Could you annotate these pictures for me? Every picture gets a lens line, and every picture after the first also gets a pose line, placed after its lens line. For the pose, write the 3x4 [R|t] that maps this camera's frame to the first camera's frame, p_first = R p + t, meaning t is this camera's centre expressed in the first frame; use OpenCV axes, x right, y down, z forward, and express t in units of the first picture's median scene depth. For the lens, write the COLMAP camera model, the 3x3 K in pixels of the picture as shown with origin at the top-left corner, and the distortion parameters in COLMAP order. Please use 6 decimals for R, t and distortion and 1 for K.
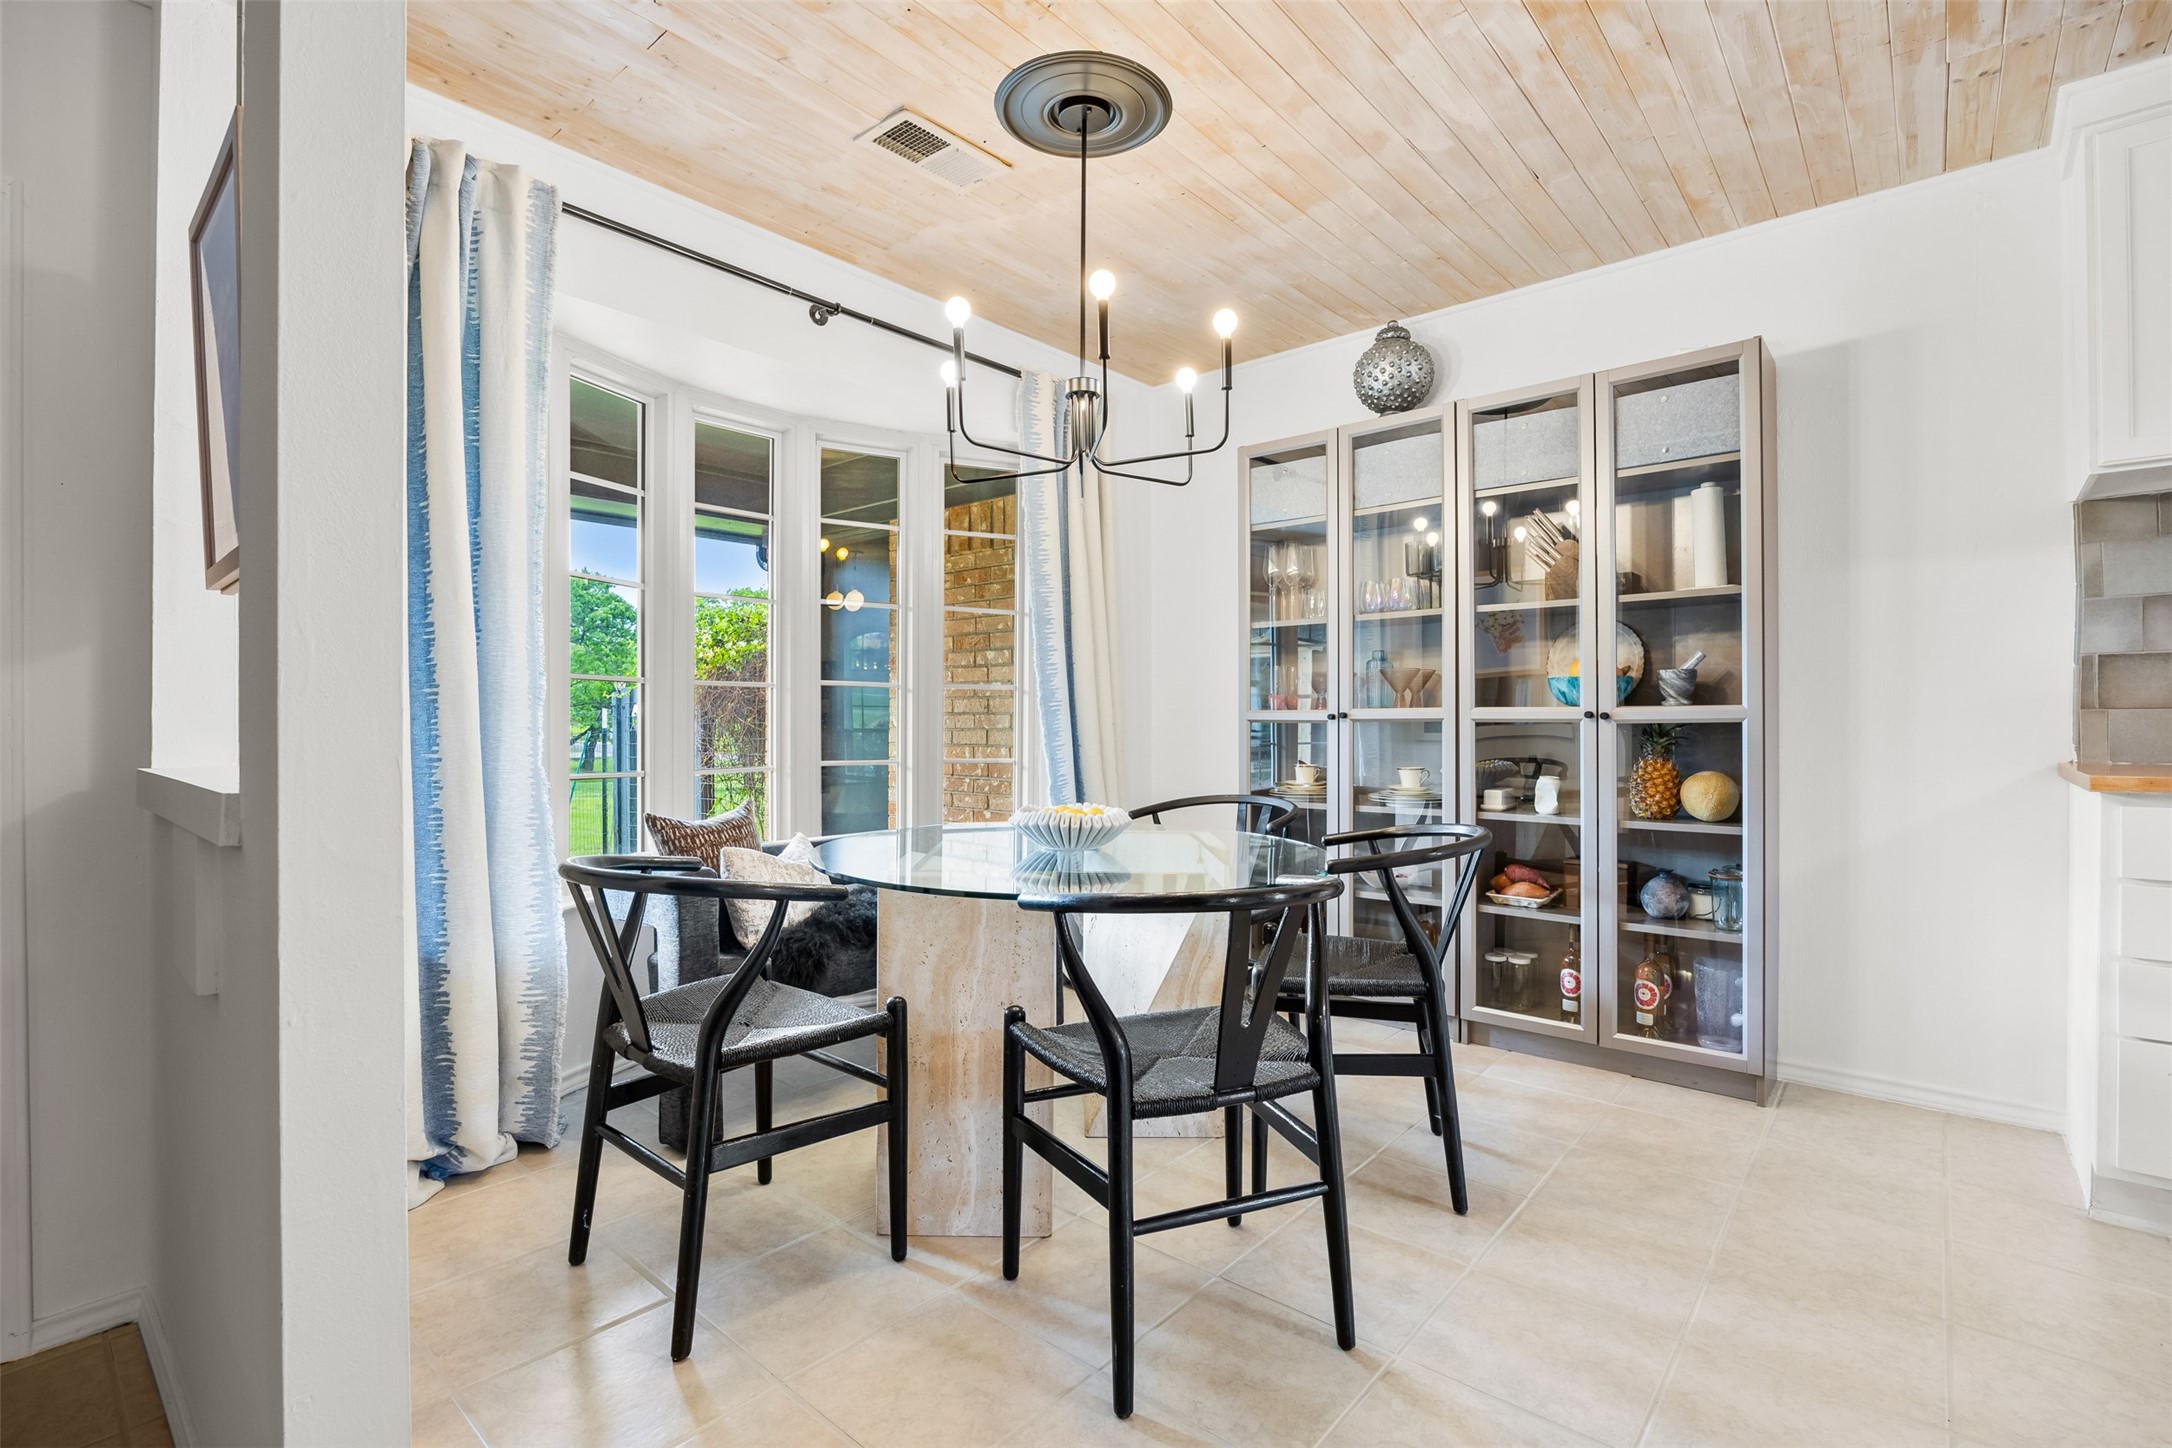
lens RADIAL K [[1000.9, 0, 1086.0], [0, 1000.9, 724.0], [0, 0, 1]] dist [-0.001881, -0.000644]
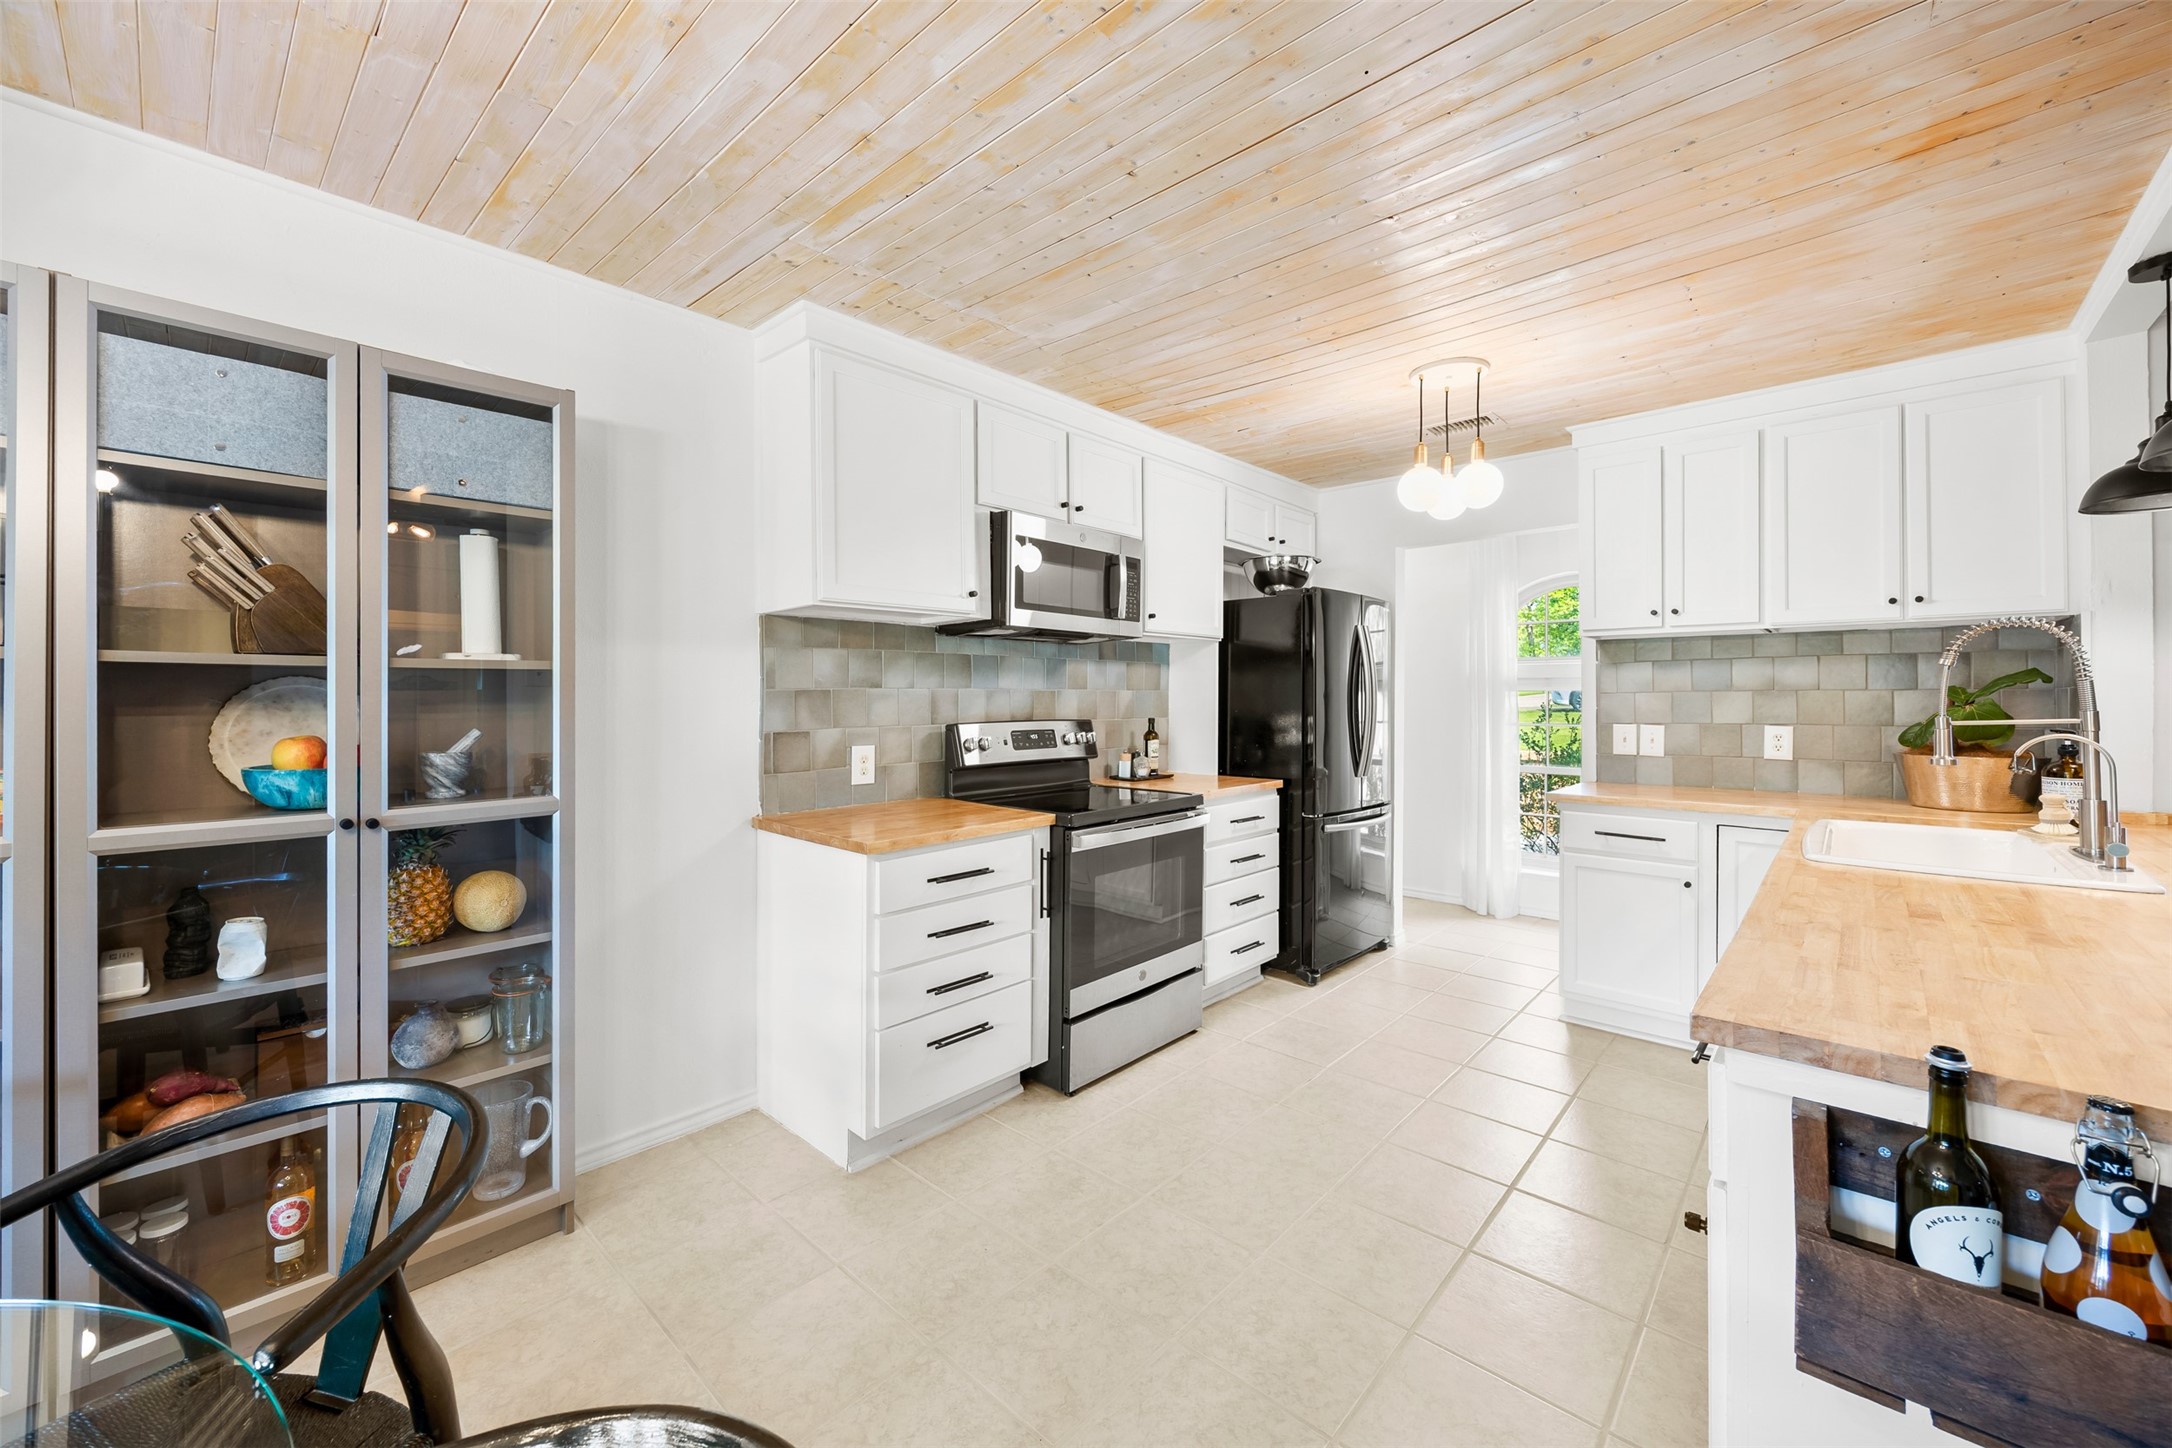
lens RADIAL K [[847.3, 0, 1082.3], [0, 847.3, 691.1], [0, 0, 1]] dist [-0.002221, -0.000327]
pose [[0.031652, 0.004098, 0.999491, -0.077512], [0.004877, 0.999979, -0.004255, -0.098976], [-0.999487, 0.005009, 0.031631, 0.468452]]
